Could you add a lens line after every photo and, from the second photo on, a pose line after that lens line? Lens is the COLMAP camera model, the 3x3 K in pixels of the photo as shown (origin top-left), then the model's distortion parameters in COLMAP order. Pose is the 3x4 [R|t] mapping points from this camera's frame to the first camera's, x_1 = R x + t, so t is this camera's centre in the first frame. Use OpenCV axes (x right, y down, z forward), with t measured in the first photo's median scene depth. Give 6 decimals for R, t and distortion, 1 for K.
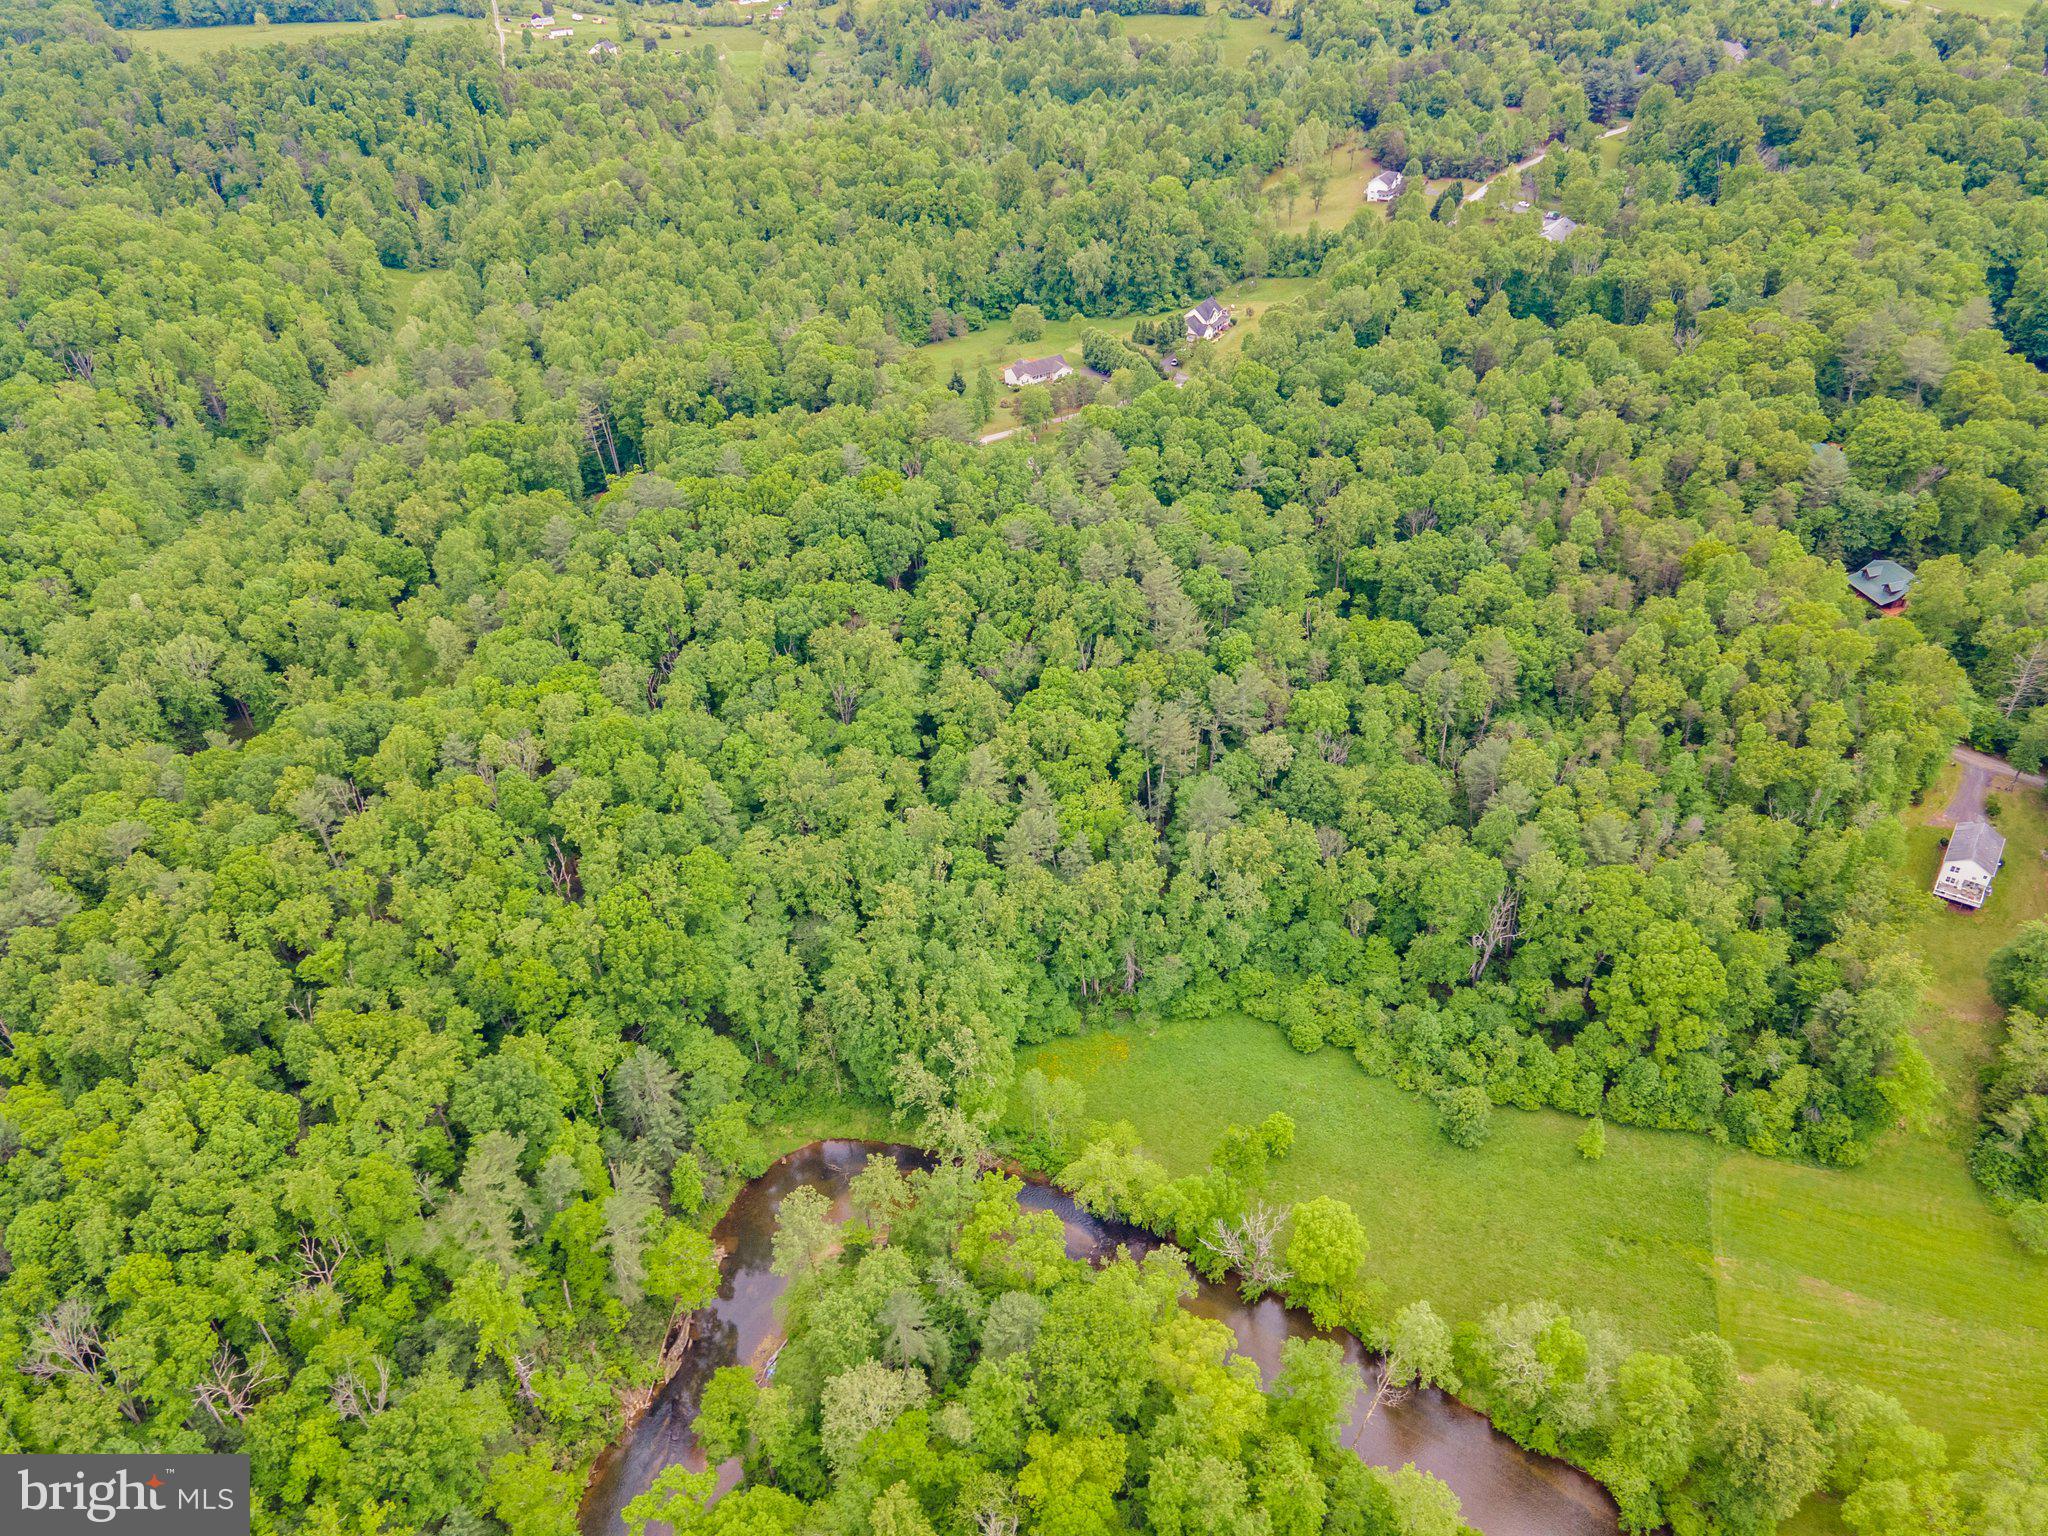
lens RADIAL K [[1490.1, 0, 1025.0], [0, 1490.1, 764.4], [0, 0, 1]] dist [0.031331, 0.031111]
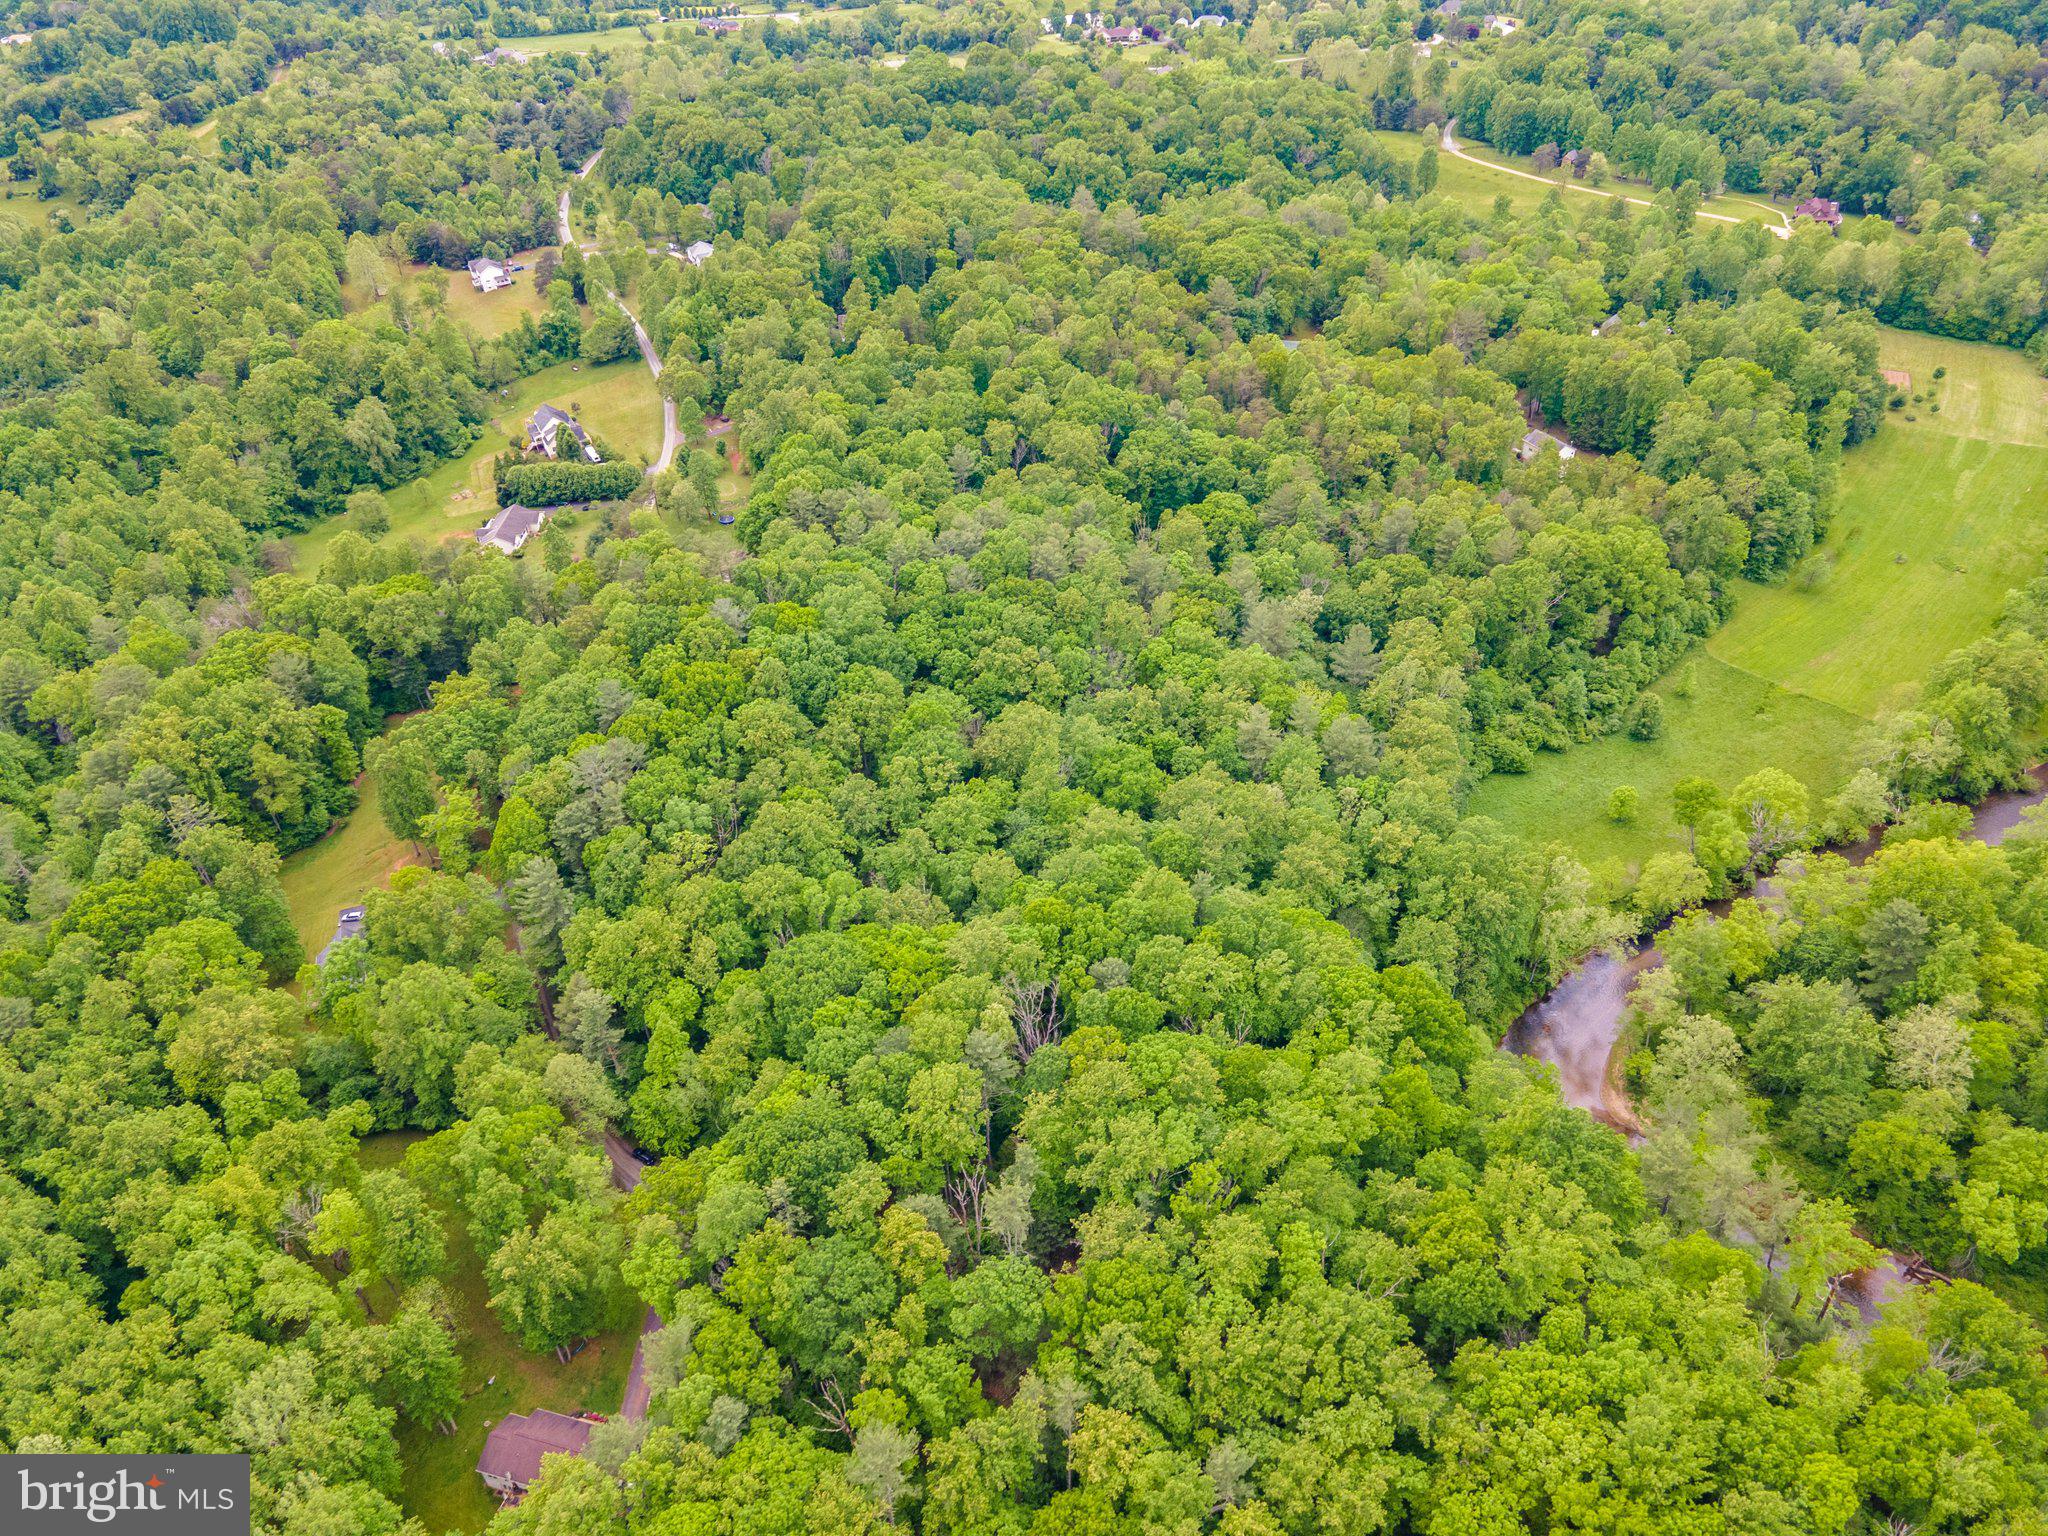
lens RADIAL K [[1490.1, 0, 1021.9], [0, 1490.1, 754.1], [0, 0, 1]] dist [0.031331, 0.031111]
pose [[0.485361, -0.498147, 0.718522, -0.783766], [0.552298, 0.811772, 0.189719, -0.244750], [-0.677784, 0.304756, 0.669128, 0.421539]]
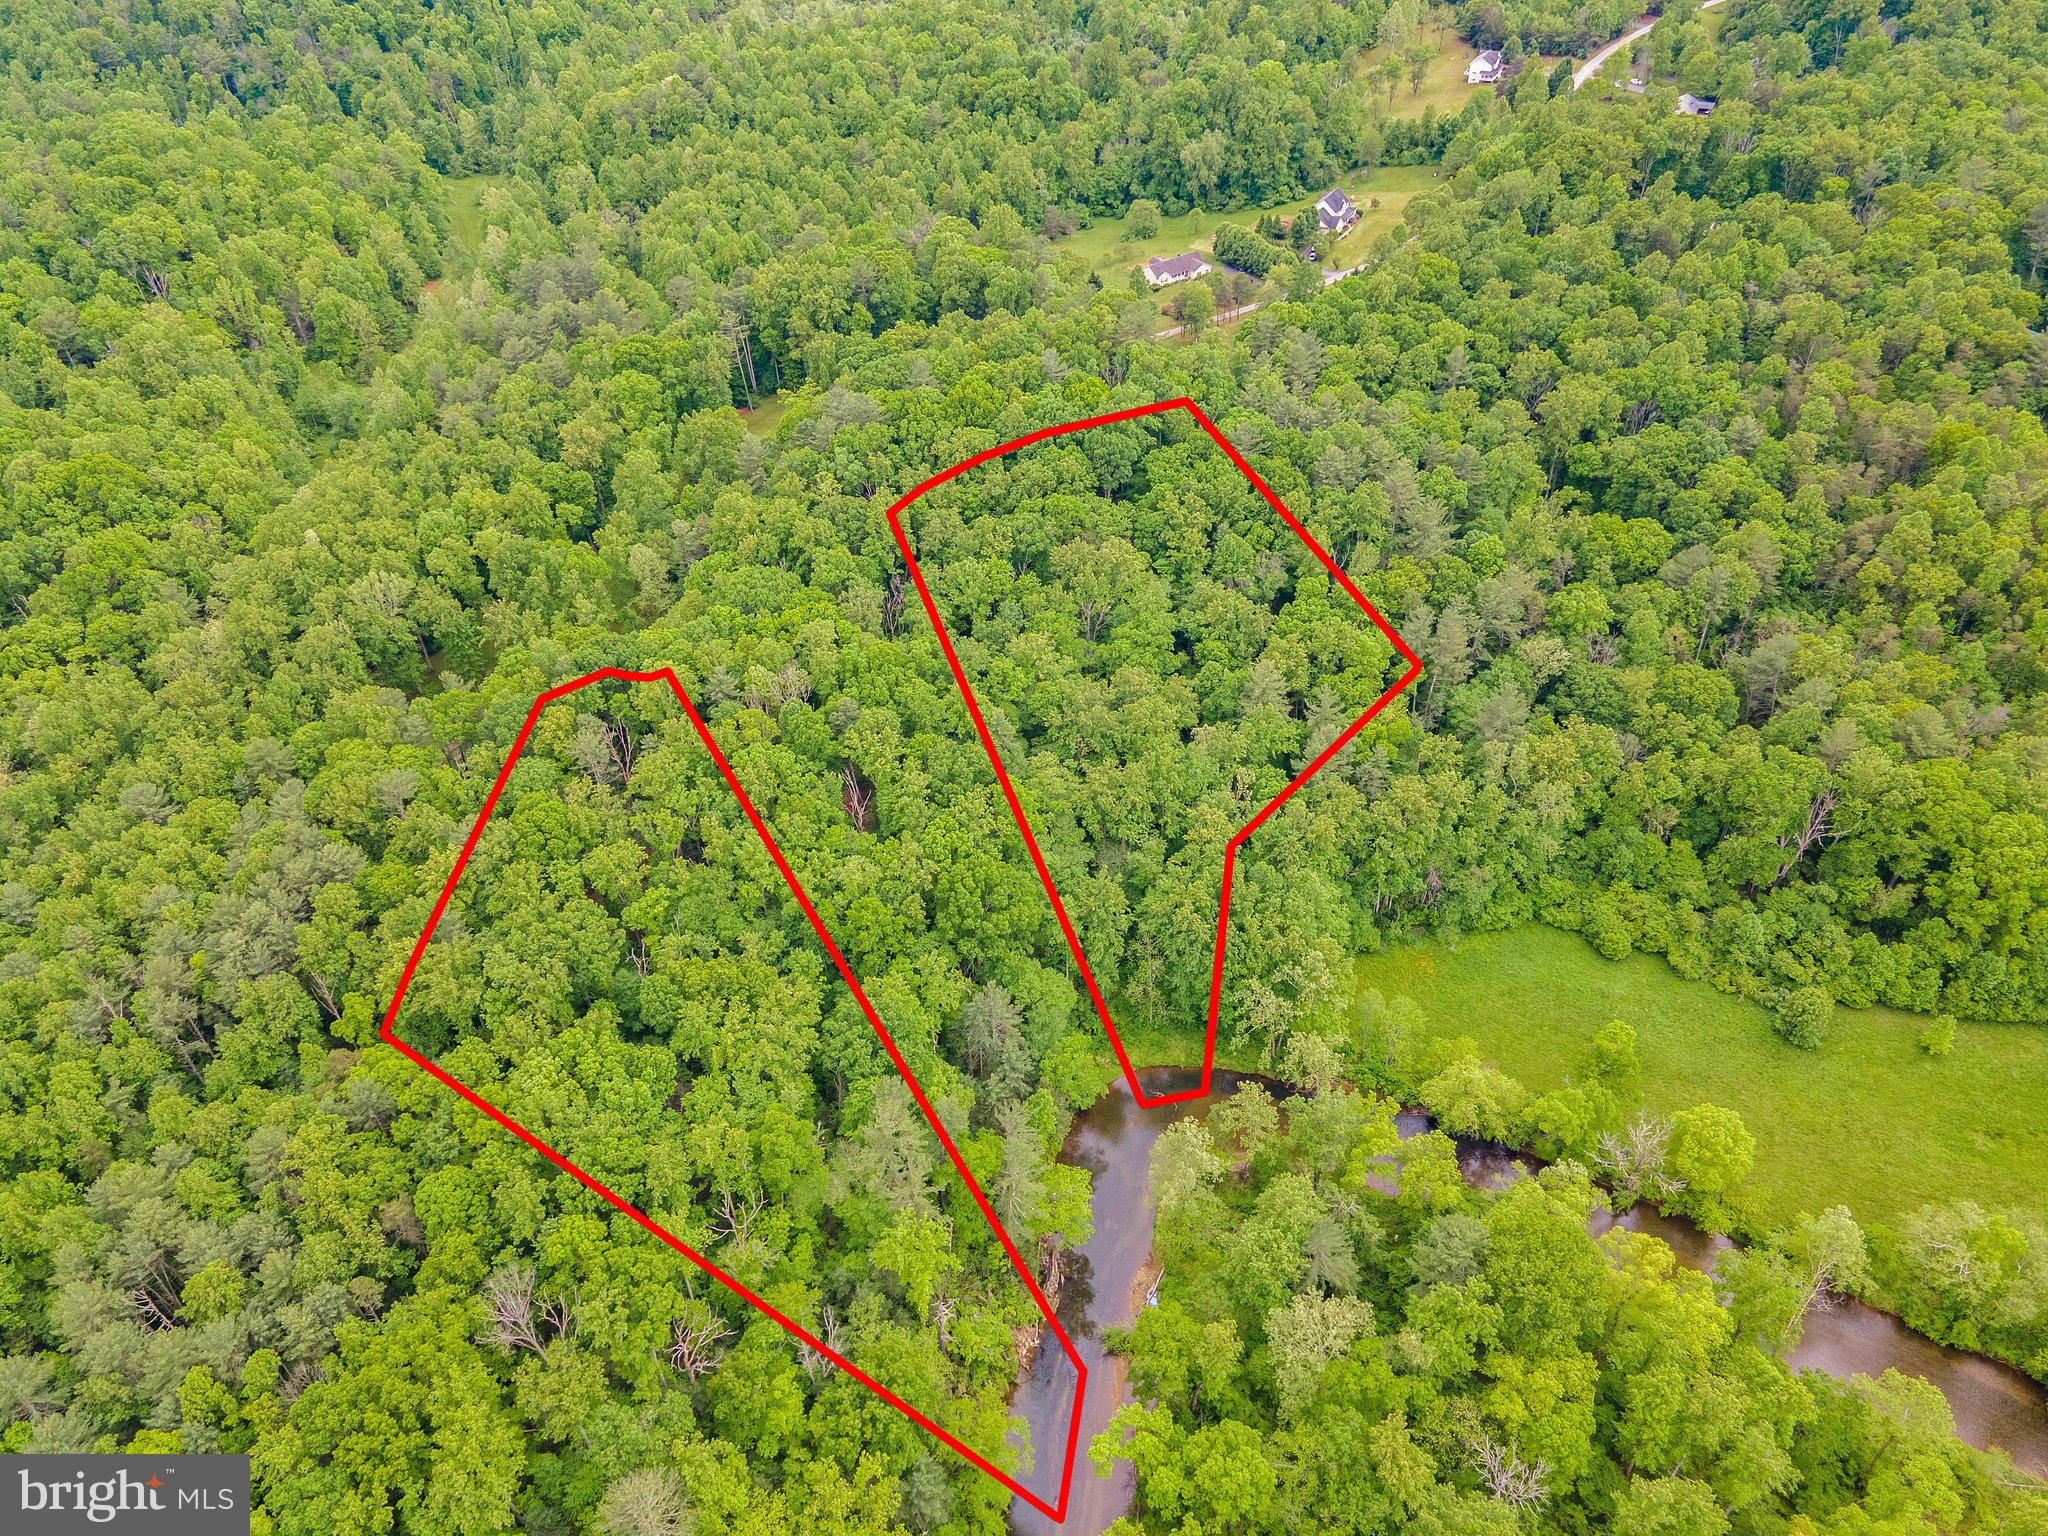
lens RADIAL K [[1490.1, 0, 1025.0], [0, 1490.1, 765.1], [0, 0, 1]] dist [0.031331, 0.031111]
pose [[0.998118, -0.037159, 0.048783, -0.221501], [0.034224, 0.997632, 0.059665, -0.007470], [-0.050885, -0.057883, 0.997026, 0.033589]]
